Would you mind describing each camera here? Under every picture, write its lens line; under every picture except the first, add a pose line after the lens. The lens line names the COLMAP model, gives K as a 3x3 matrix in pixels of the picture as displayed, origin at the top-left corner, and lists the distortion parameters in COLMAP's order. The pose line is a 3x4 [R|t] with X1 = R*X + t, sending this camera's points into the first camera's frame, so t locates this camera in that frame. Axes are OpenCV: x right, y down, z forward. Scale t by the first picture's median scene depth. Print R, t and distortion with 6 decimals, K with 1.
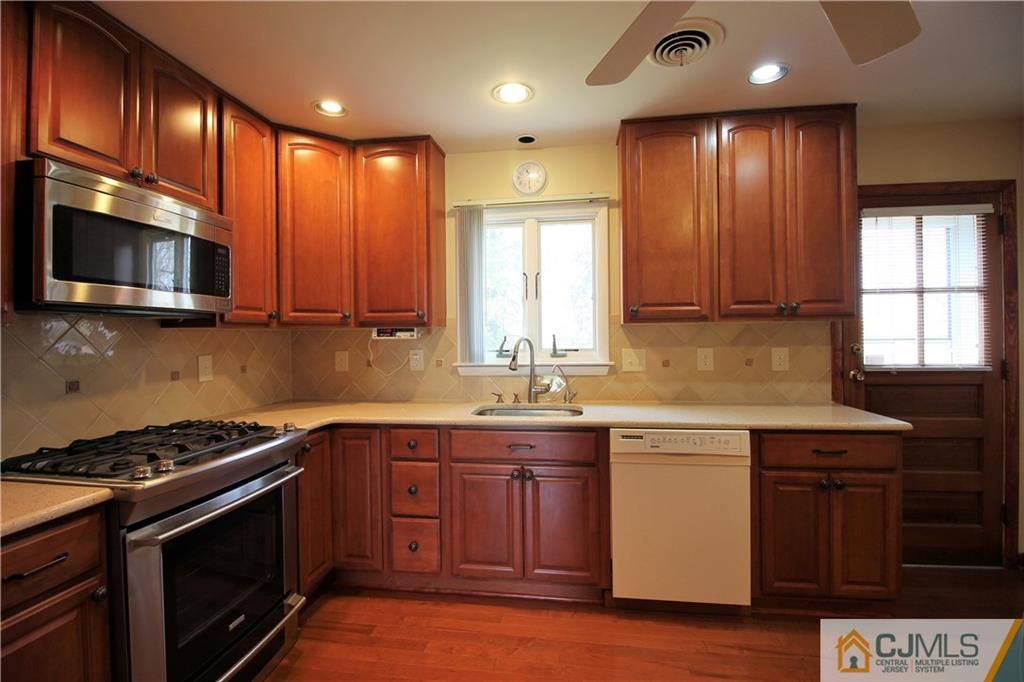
lens RADIAL K [[475.6, 0, 512.3], [0, 475.6, 333.9], [0, 0, 1]] dist [0.000759, -0.009748]
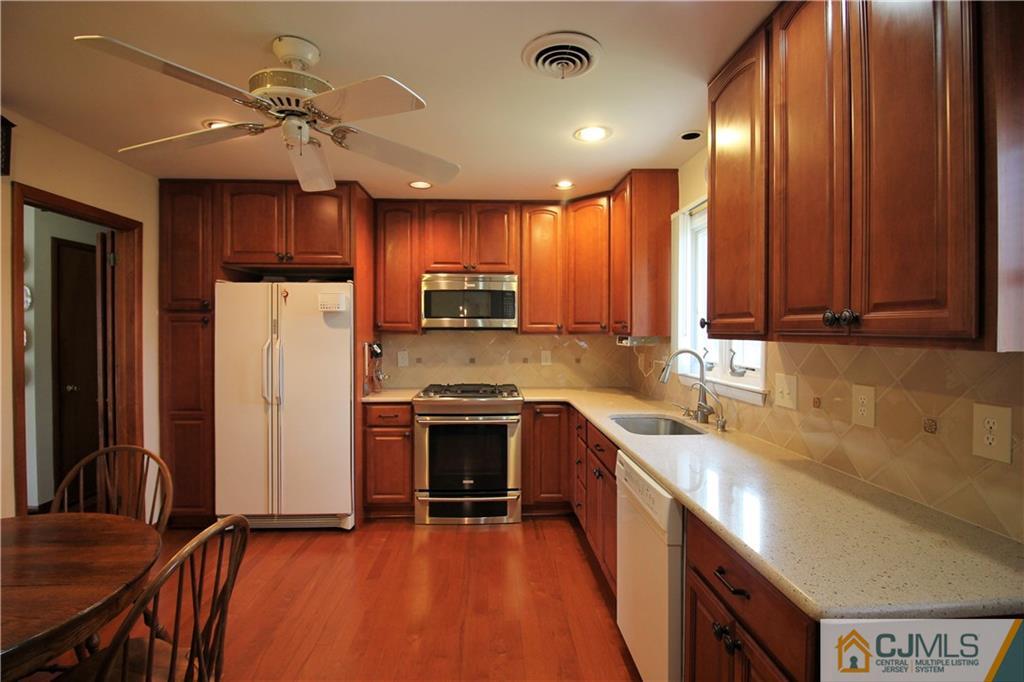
lens RADIAL K [[475.6, 0, 512.0], [0, 475.6, 333.9], [0, 0, 1]] dist [0.000759, -0.009748]
pose [[0.194057, 0.021540, -0.980754, 1.019011], [-0.002025, 0.999766, 0.021556, -0.050470], [0.980988, -0.002197, 0.194055, 0.553843]]
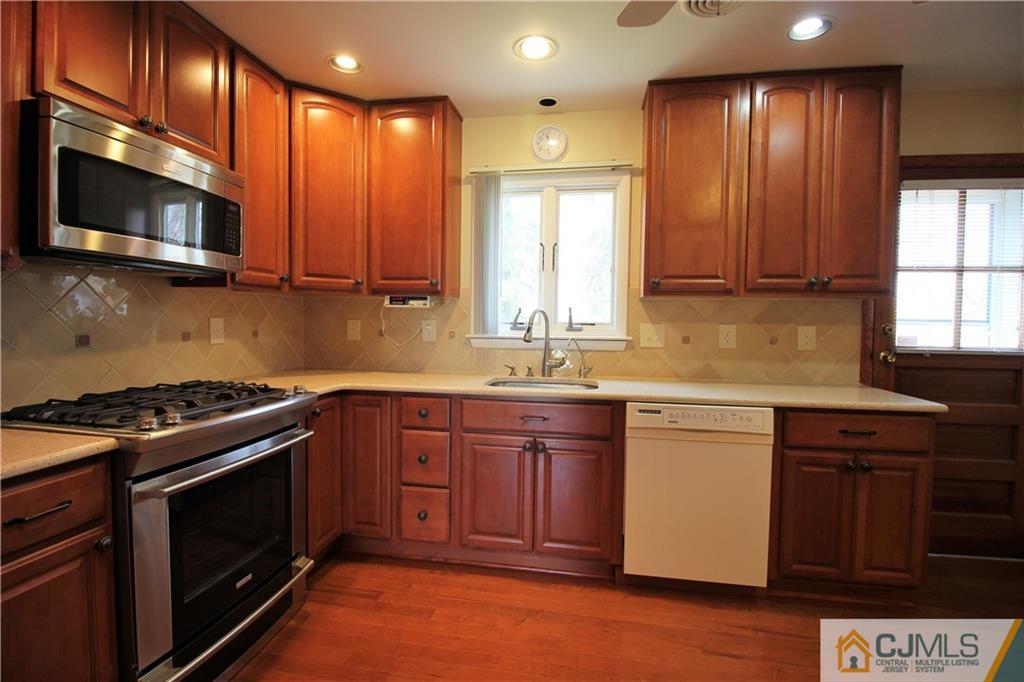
lens RADIAL K [[475.6, 0, 510.3], [0, 475.6, 334.9], [0, 0, 1]] dist [0.000759, -0.009748]
pose [[0.999249, 0.026005, -0.028717, -0.006603], [-0.024979, 0.999057, 0.035519, 0.031420], [0.029614, -0.034775, 0.998956, 0.029048]]
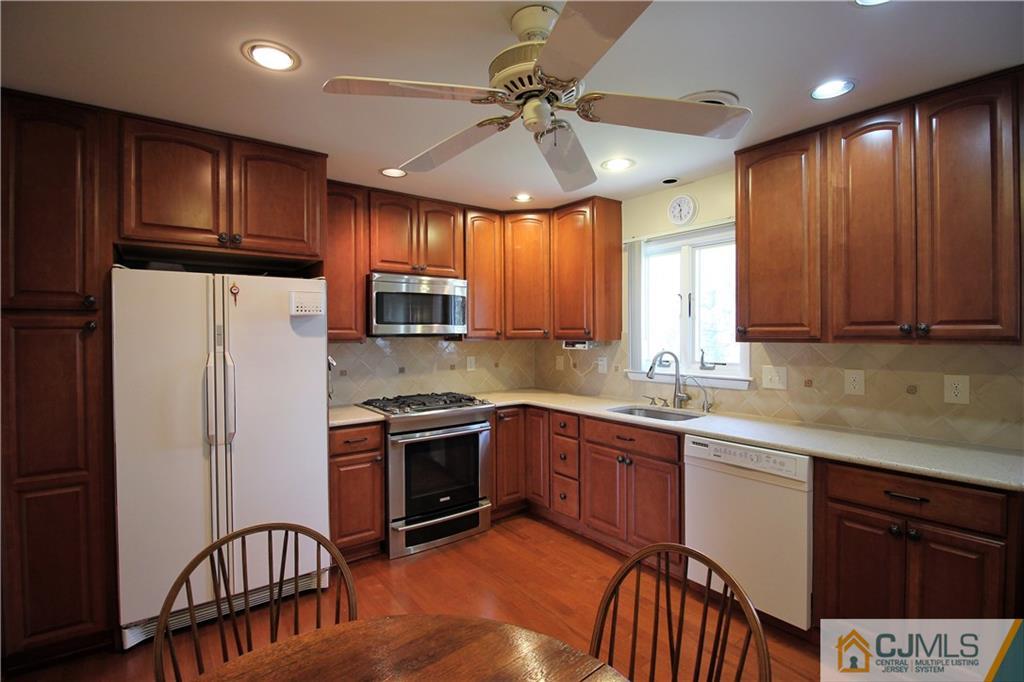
lens RADIAL K [[475.6, 0, 510.7], [0, 475.6, 335.6], [0, 0, 1]] dist [0.000759, -0.009748]
pose [[0.715724, 0.012664, -0.698269, 0.658399], [-0.001810, 0.999866, 0.016279, -0.057124], [0.698381, -0.010388, 0.715651, -0.125259]]
